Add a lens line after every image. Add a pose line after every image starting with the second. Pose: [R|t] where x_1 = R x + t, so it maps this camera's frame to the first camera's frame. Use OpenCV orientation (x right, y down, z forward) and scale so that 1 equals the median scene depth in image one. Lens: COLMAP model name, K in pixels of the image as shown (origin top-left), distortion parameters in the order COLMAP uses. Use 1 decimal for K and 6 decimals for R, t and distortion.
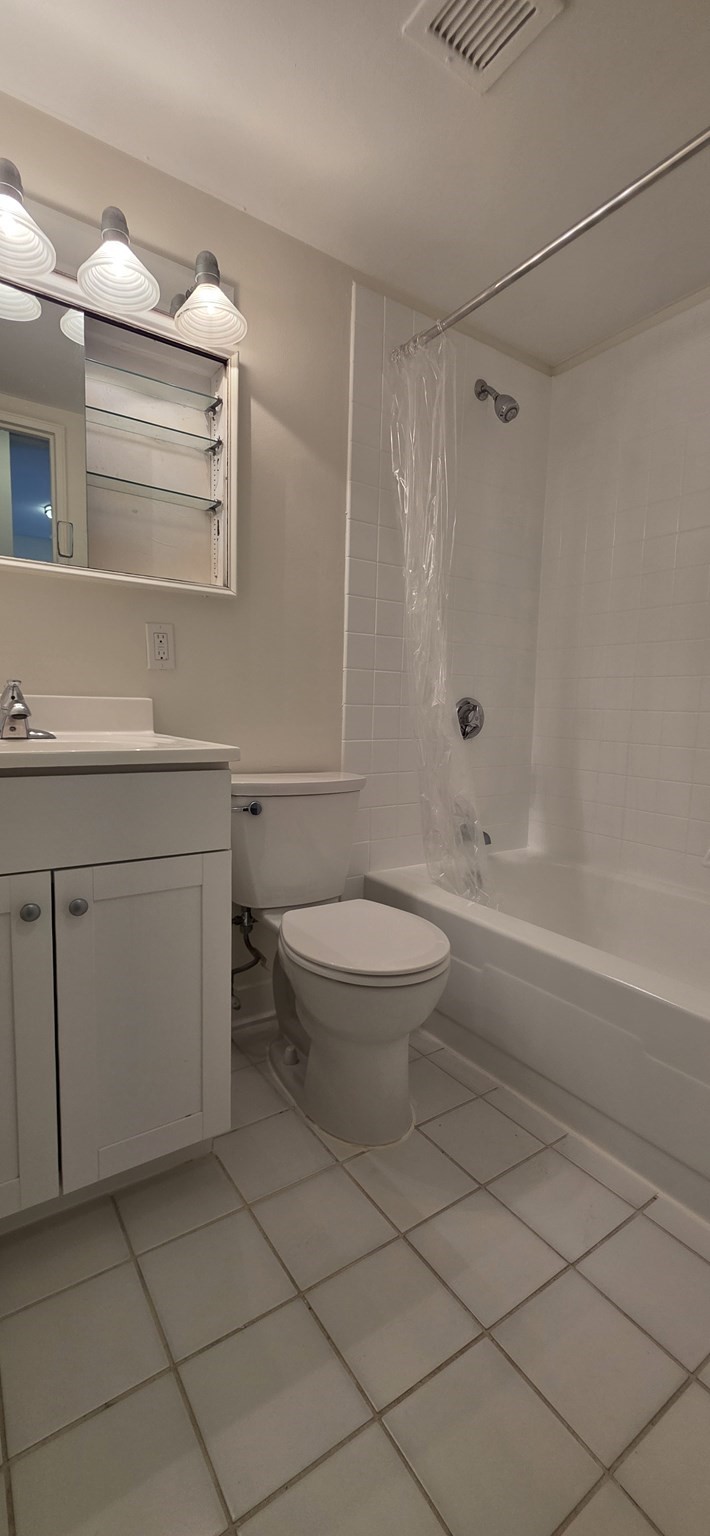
lens RADIAL K [[621.5, 0, 357.5], [0, 621.5, 778.9], [0, 0, 1]] dist [0.002432, -0.000316]
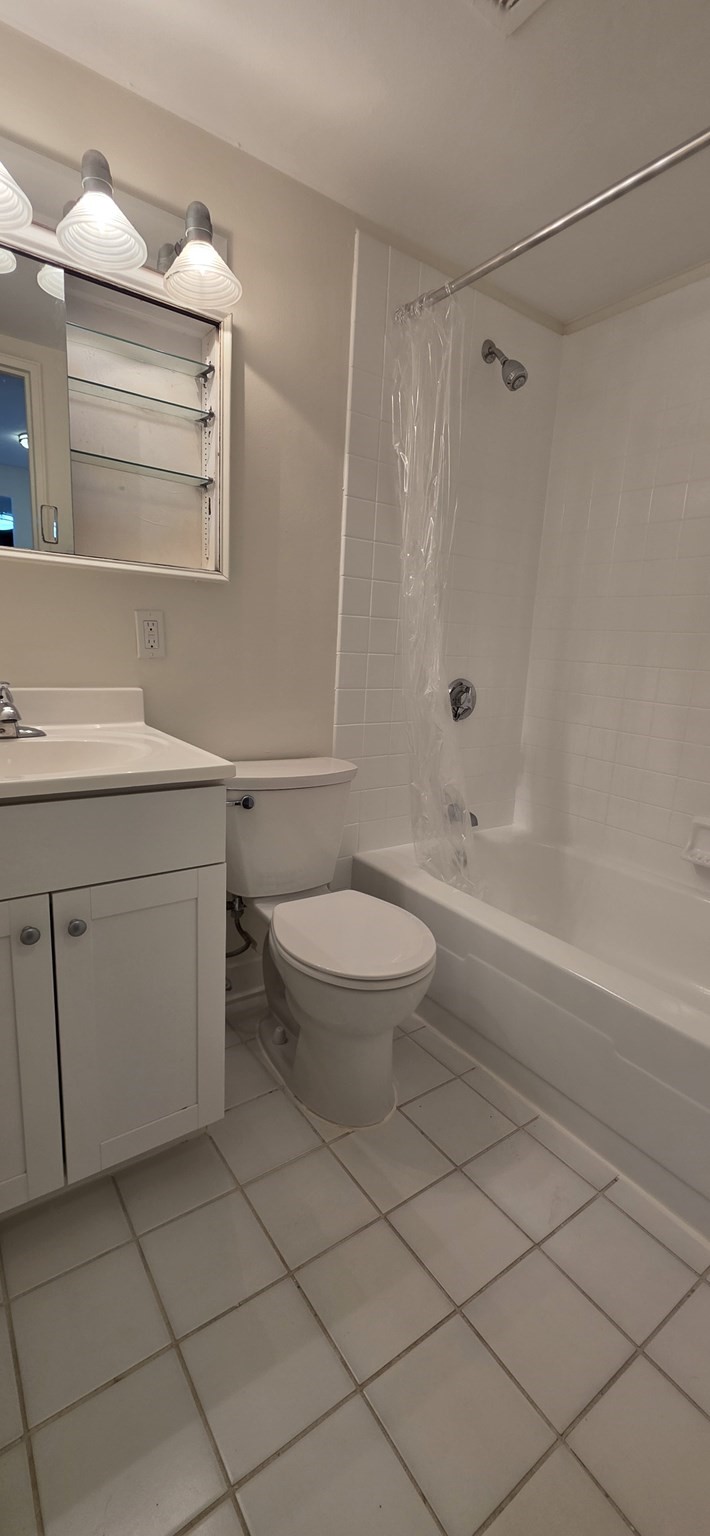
lens RADIAL K [[621.5, 0, 357.5], [0, 621.5, 781.2], [0, 0, 1]] dist [0.002432, -0.000316]
pose [[0.999465, 0.021551, 0.024615, -0.012904], [-0.023981, 0.994376, 0.103155, -0.102277], [-0.022253, -0.103690, 0.994361, -0.000438]]
